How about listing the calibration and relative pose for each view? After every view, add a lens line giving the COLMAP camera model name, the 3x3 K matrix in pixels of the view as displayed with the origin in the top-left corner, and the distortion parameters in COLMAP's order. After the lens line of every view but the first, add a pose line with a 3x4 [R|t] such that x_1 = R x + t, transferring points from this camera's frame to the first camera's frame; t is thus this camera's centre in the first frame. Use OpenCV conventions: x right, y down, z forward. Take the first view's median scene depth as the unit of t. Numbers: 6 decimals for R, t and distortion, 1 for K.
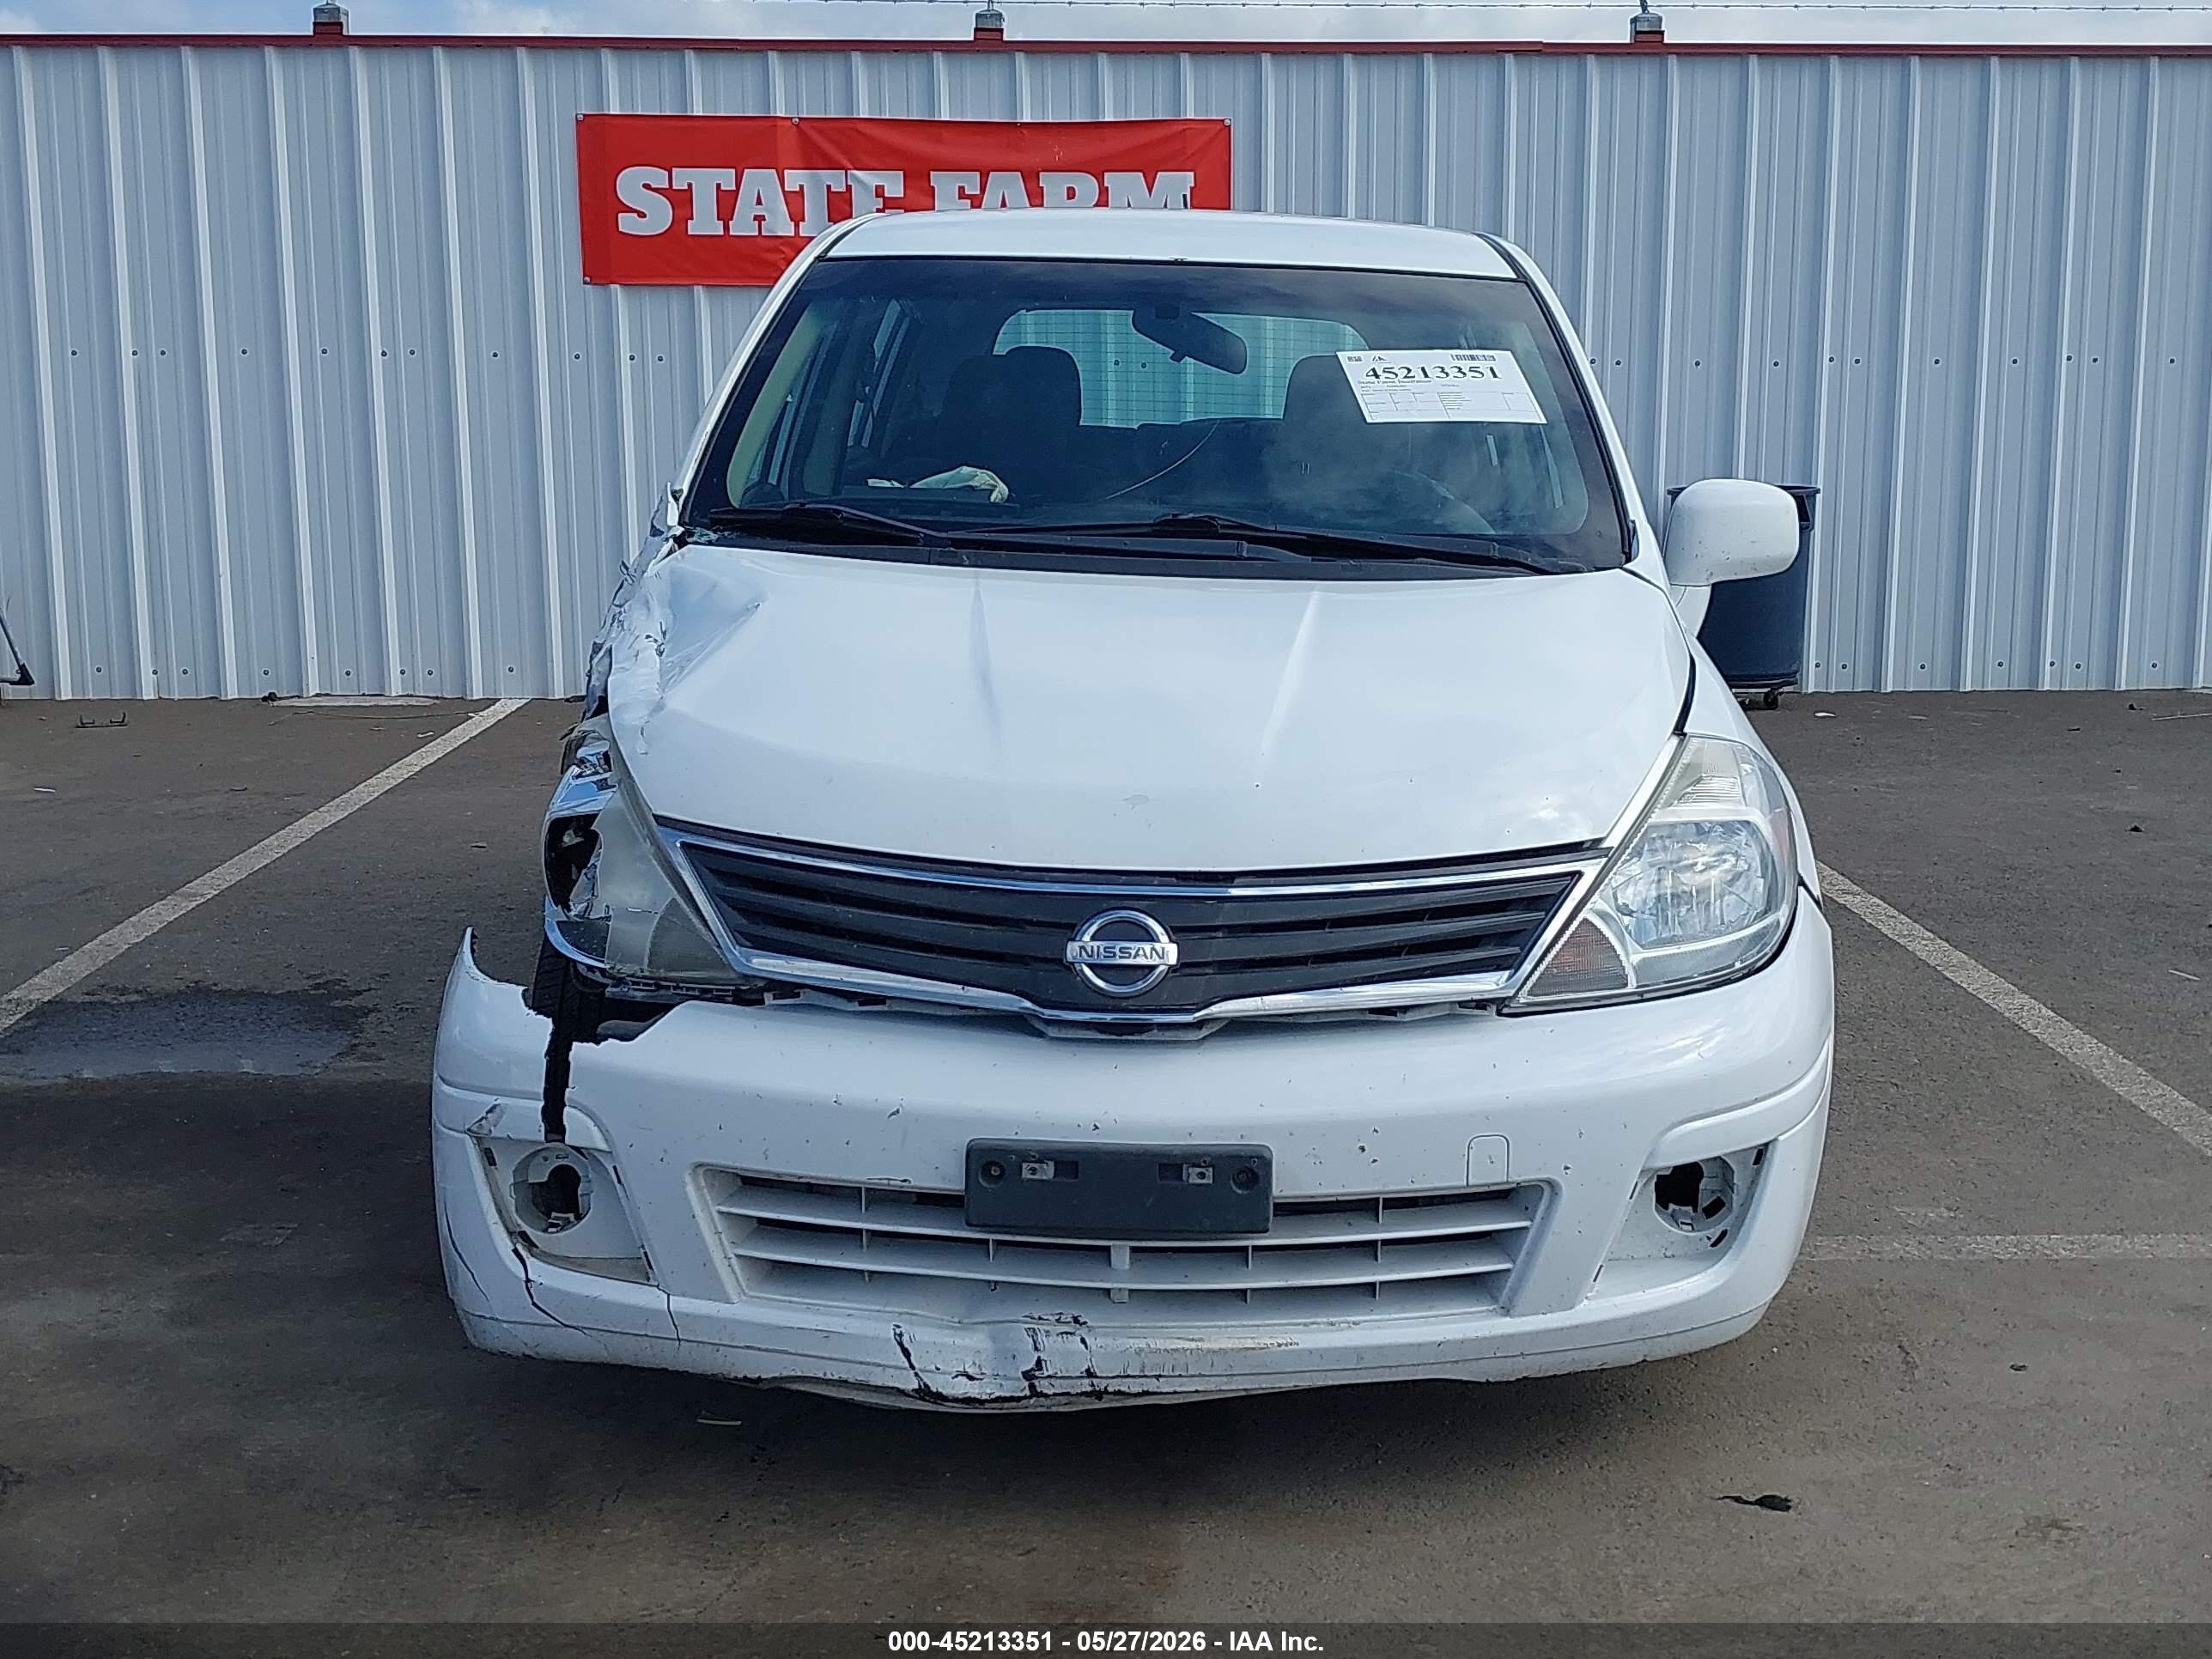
lens RADIAL K [[2641.9, 0, 1194.6], [0, 2641.9, 835.6], [0, 0, 1]] dist [0.113232, -0.001278]
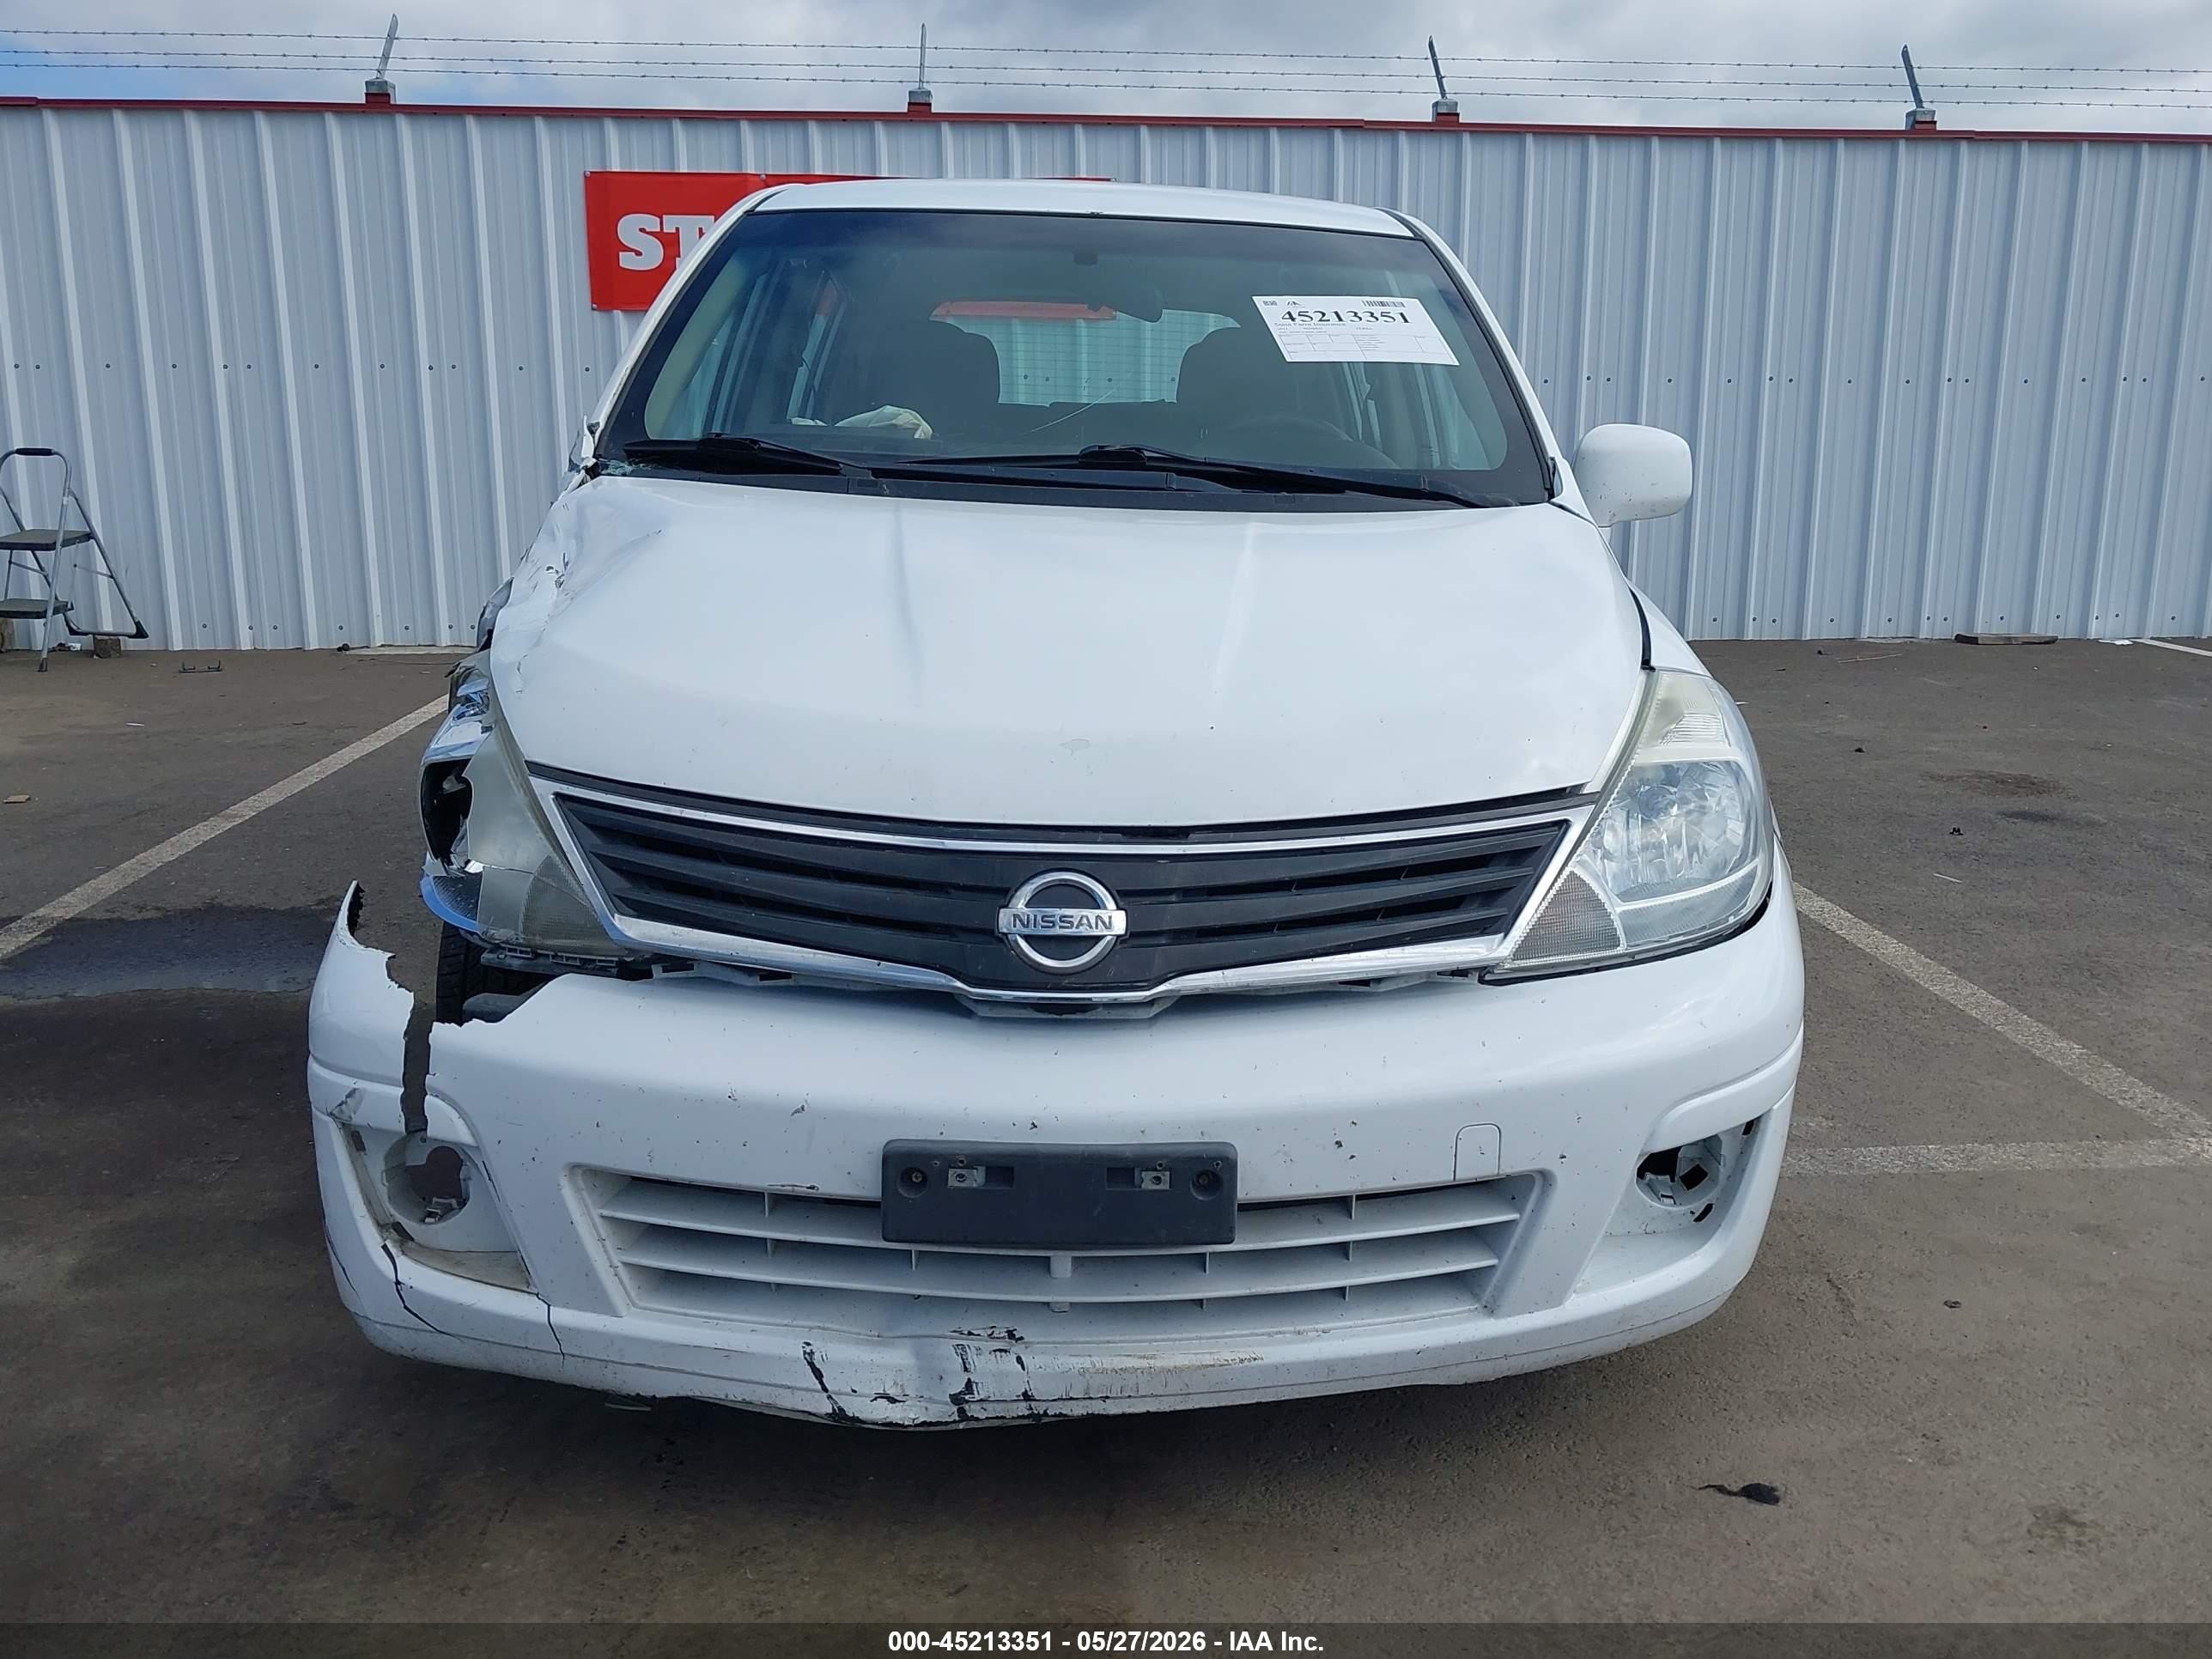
lens RADIAL K [[1788.8, 0, 1117.8], [0, 1788.8, 835.7], [0, 0, 1]] dist [0.103699, -0.178591]
pose [[0.999671, -0.005161, 0.025128, -0.022509], [0.003924, 0.998788, 0.049056, -0.011747], [-0.025351, -0.048941, 0.998480, 0.393082]]
